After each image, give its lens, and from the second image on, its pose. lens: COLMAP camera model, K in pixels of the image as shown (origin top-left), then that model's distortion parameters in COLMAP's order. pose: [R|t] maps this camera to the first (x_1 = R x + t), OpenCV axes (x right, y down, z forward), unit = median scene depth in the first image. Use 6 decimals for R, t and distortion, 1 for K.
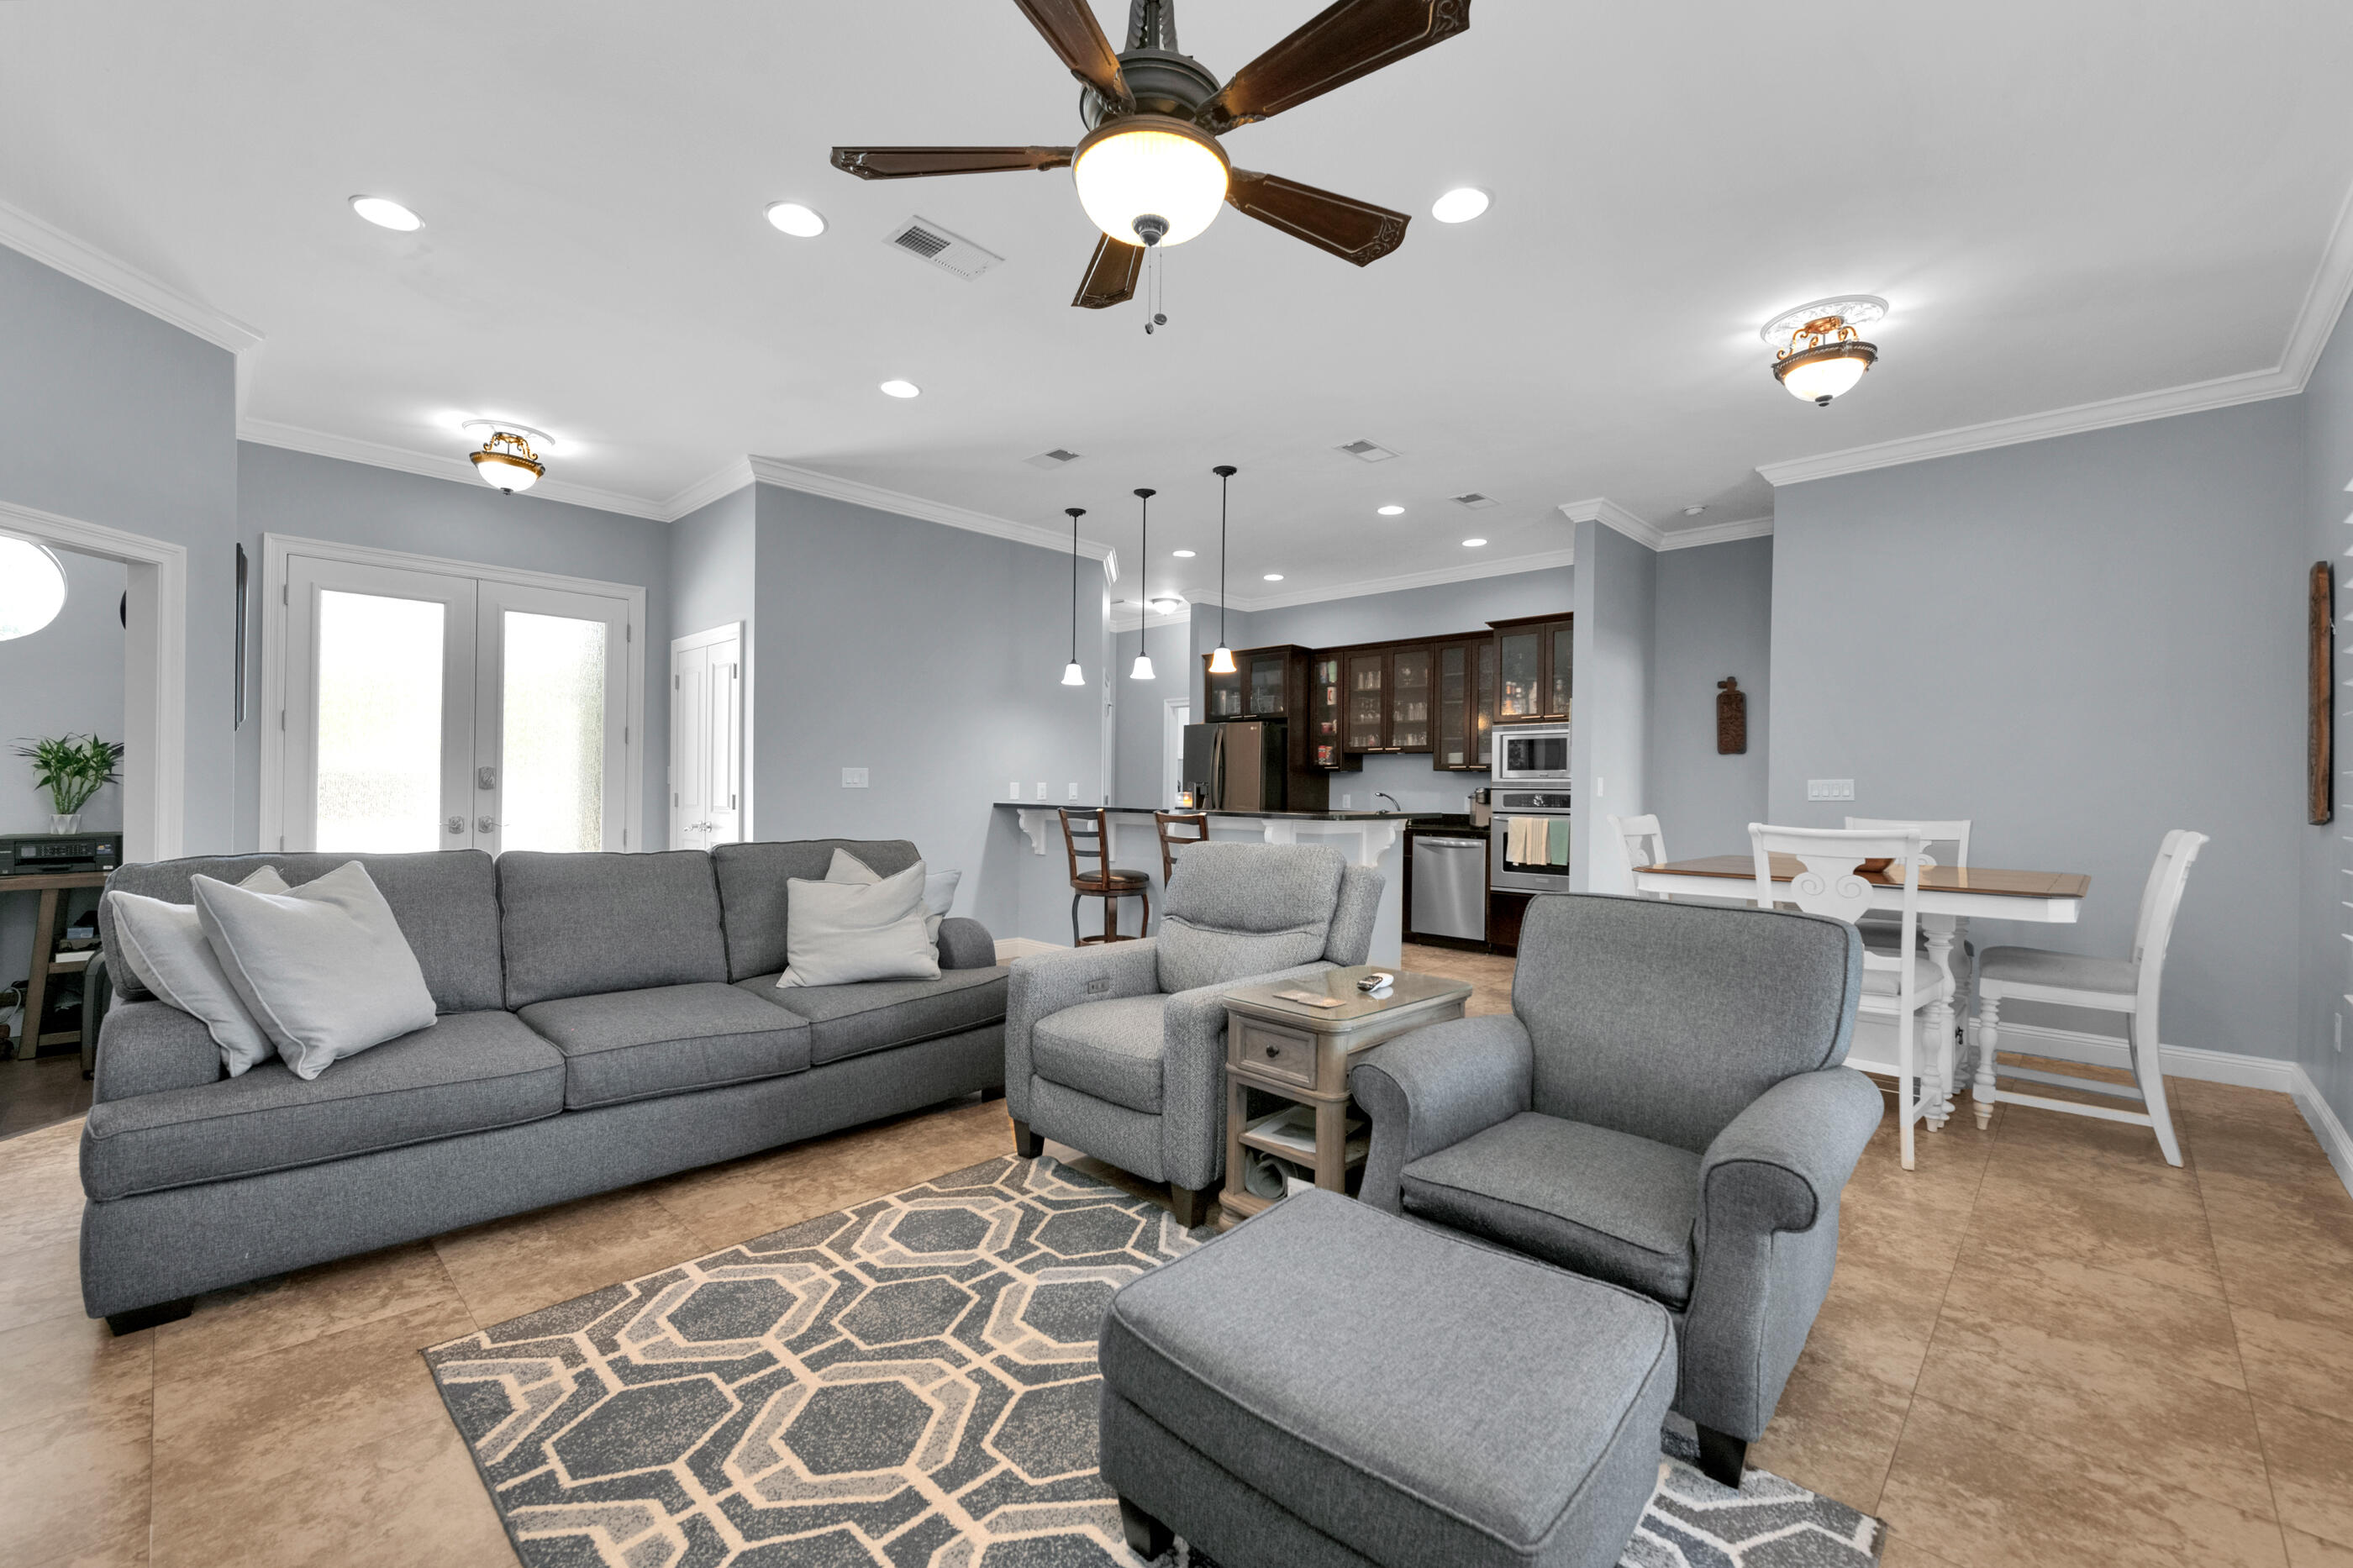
lens RADIAL K [[978.8, 0, 1171.3], [0, 978.8, 786.3], [0, 0, 1]] dist [-0.001296, -0.000431]
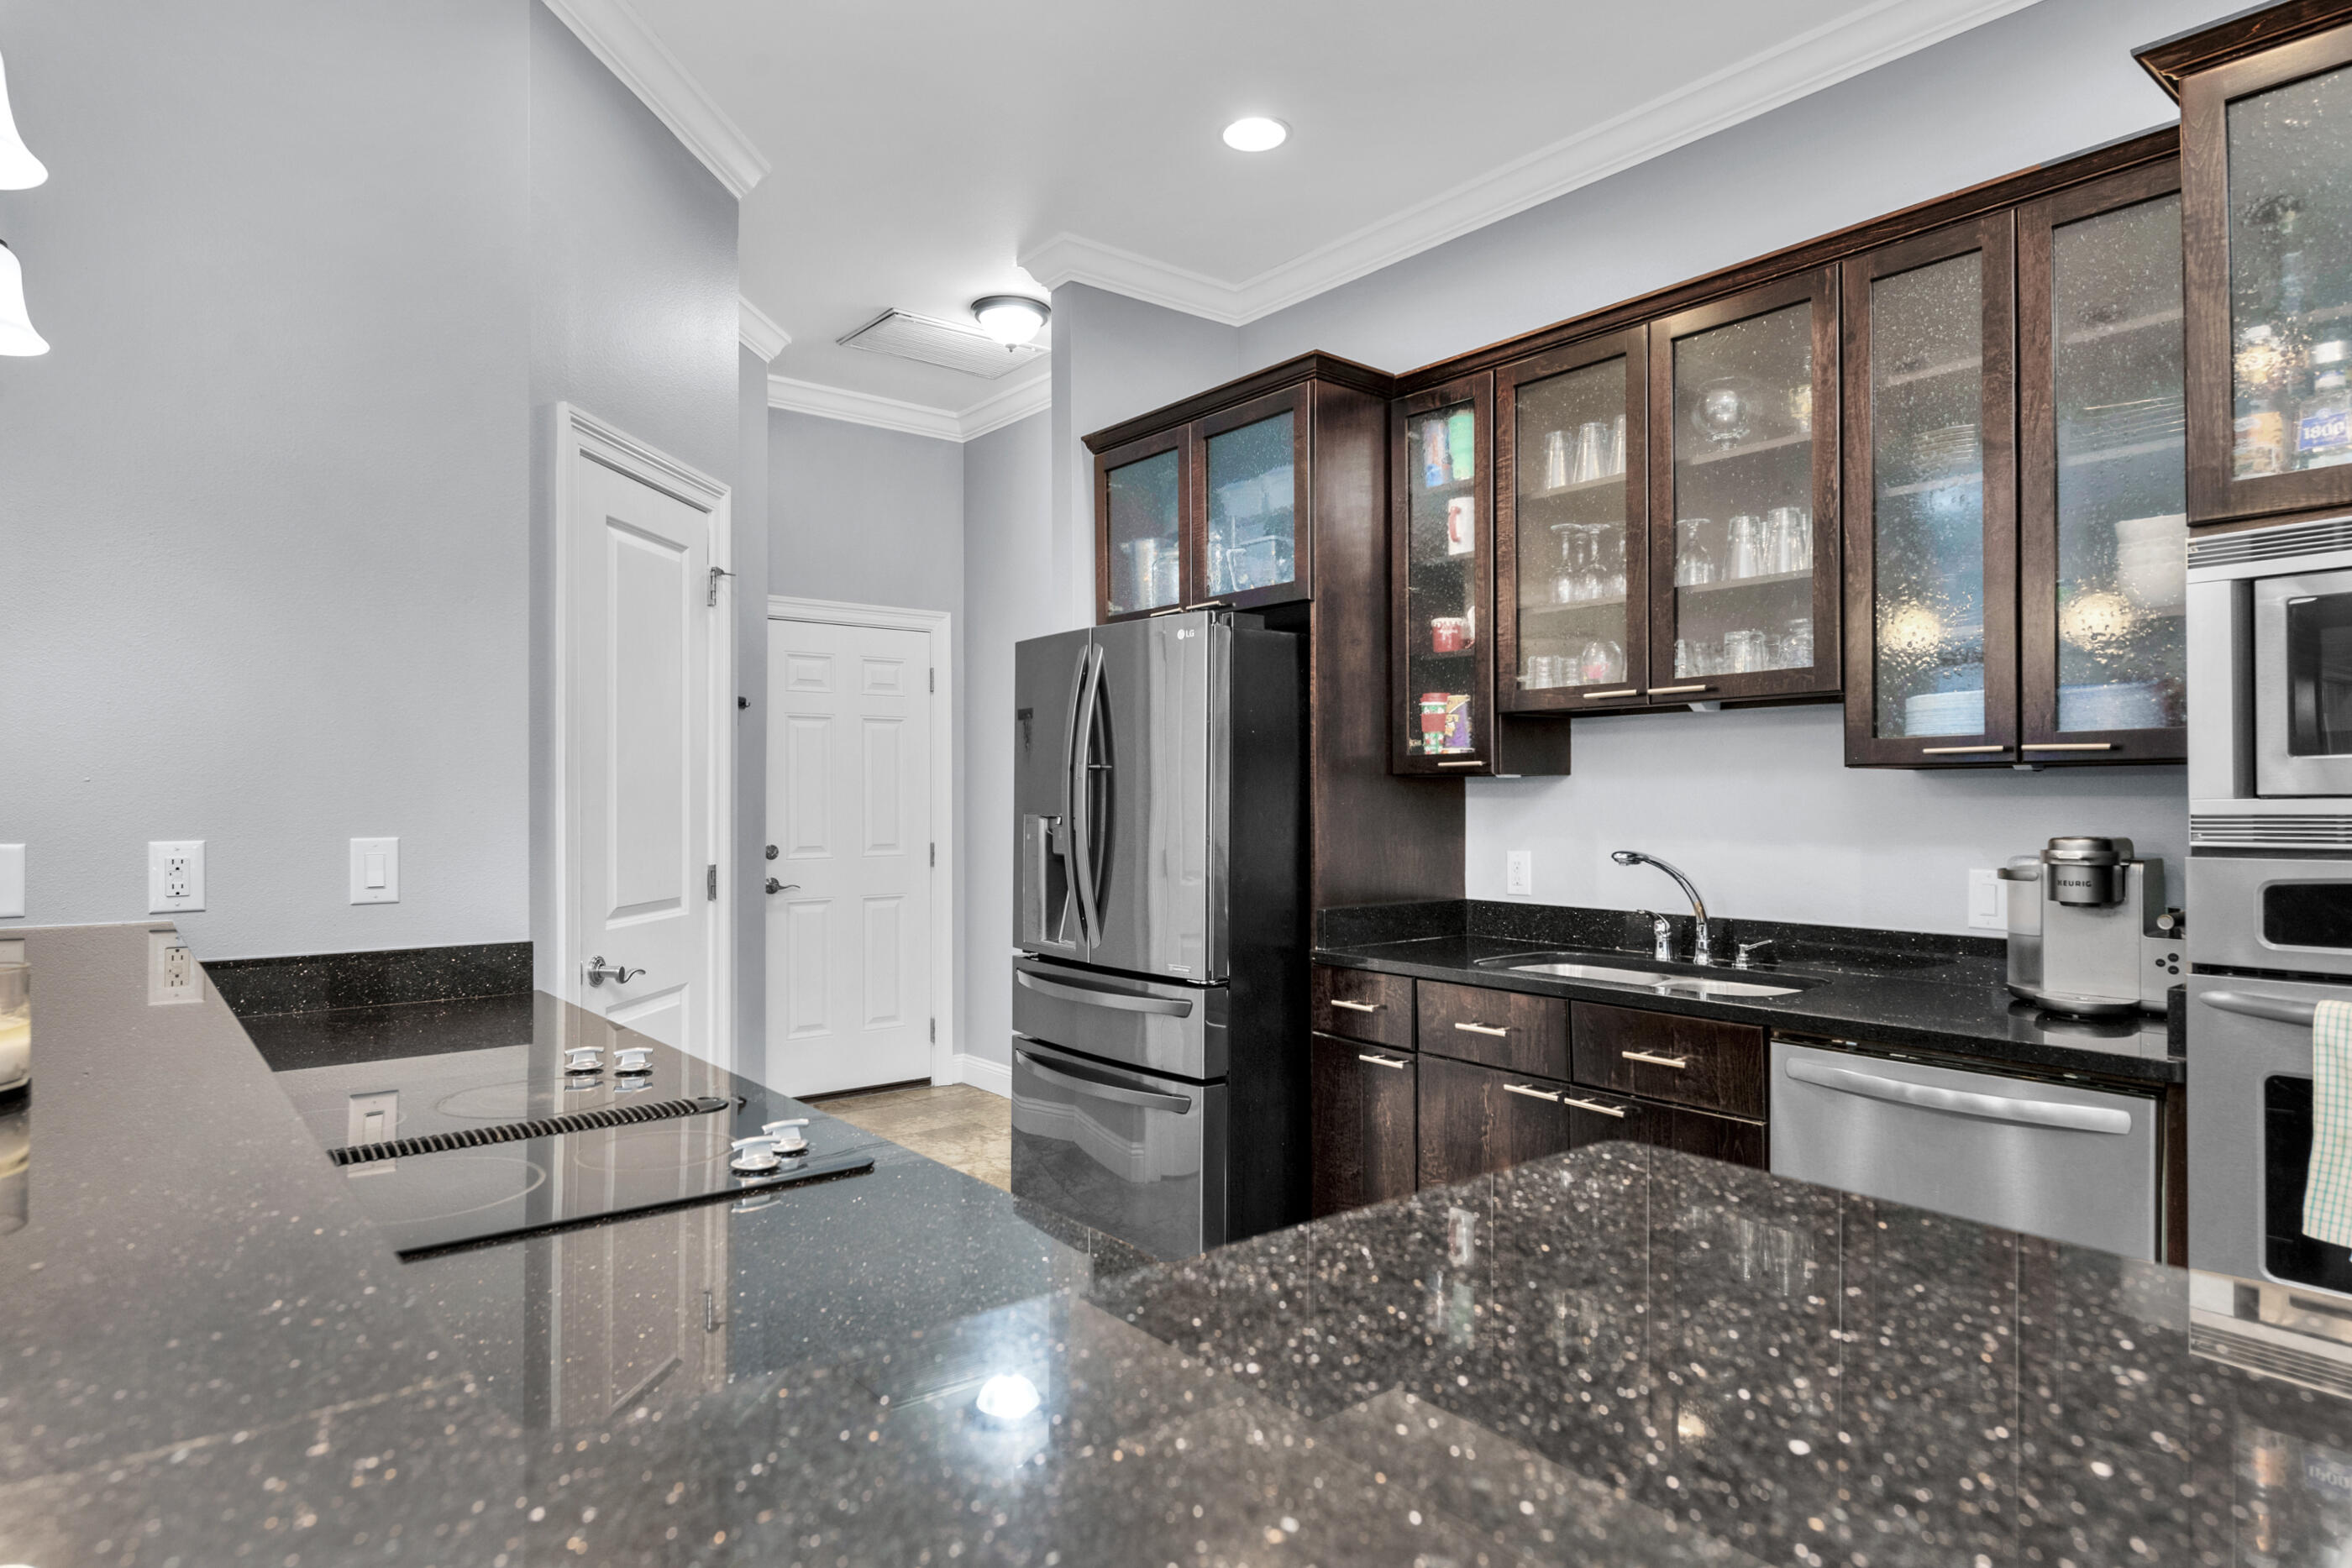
lens RADIAL K [[1349.3, 0, 1176.0], [0, 1349.3, 784.0], [0, 0, 1]] dist [0.020658, -0.000413]
pose [[0.991727, -0.017264, -0.127196, 0.166200], [0.015914, 0.999806, -0.011625, -0.012084], [0.127372, 0.009504, 0.991809, 0.745297]]
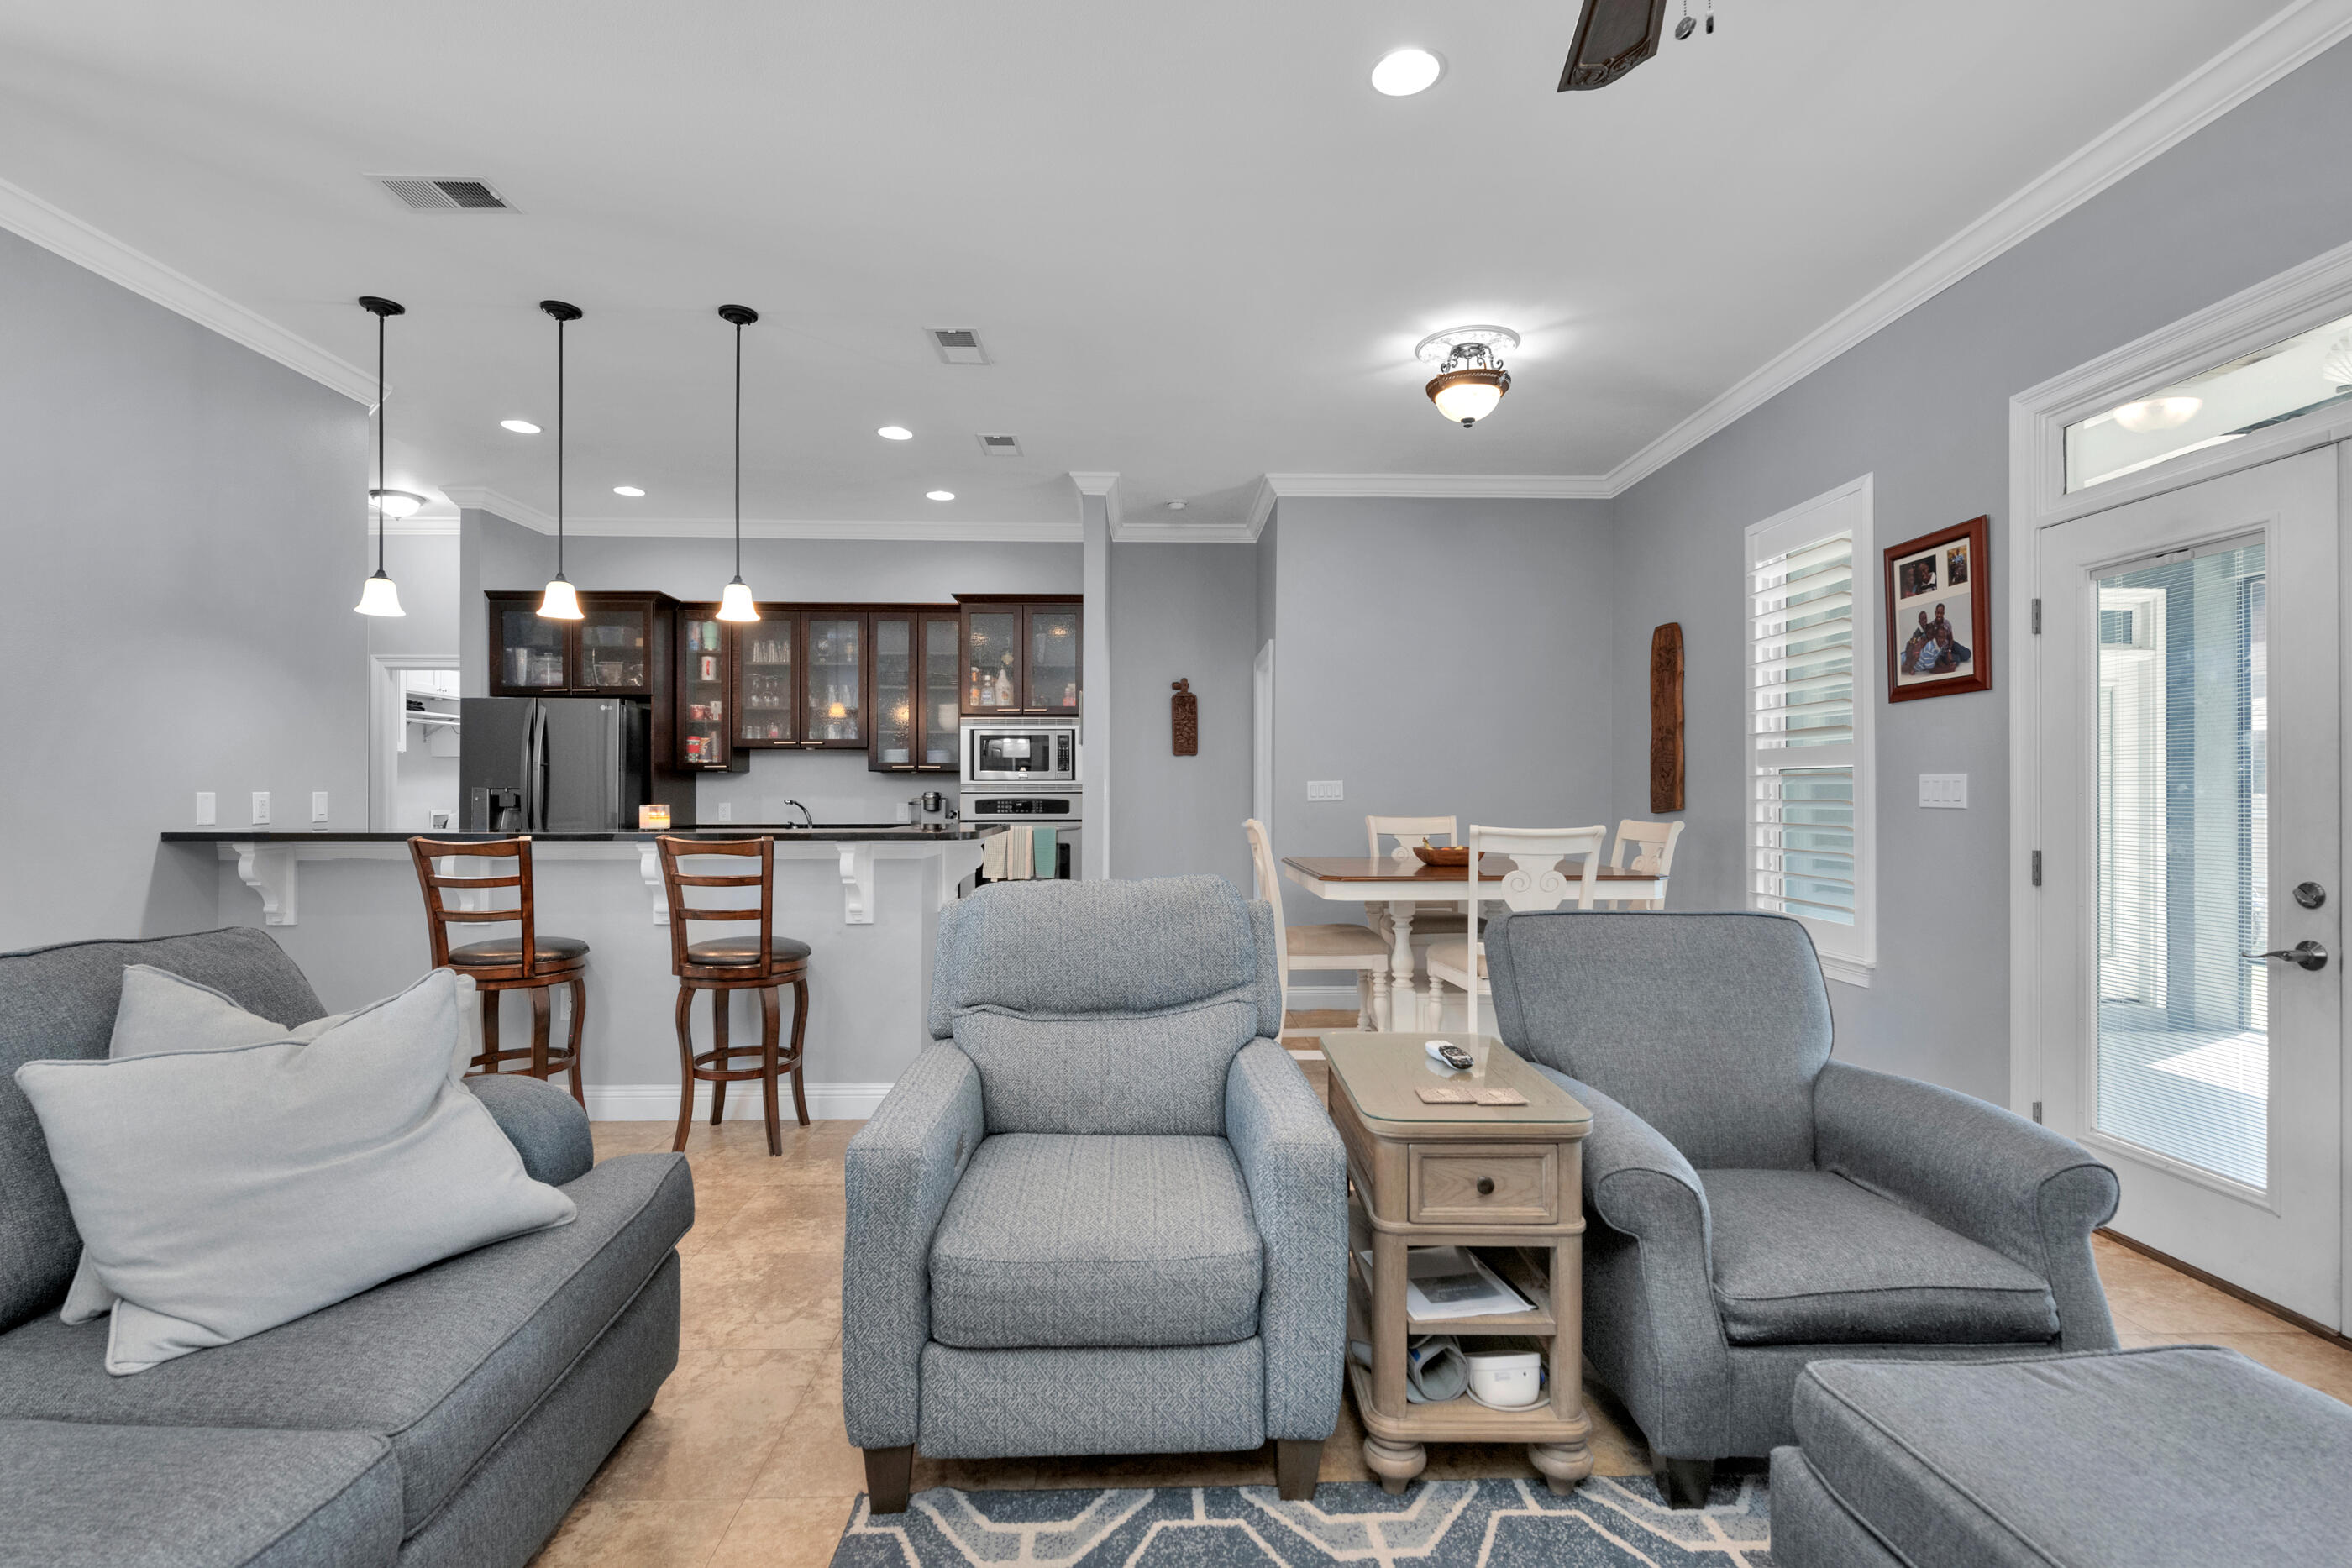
lens RADIAL K [[1076.8, 0, 1190.3], [0, 1076.8, 788.7], [0, 0, 1]] dist [0.000931, -0.000014]
pose [[0.694074, -0.008191, 0.719857, -0.216619], [0.007778, 0.999962, 0.003878, -0.003607], [-0.719862, 0.002907, 0.694111, 0.234311]]
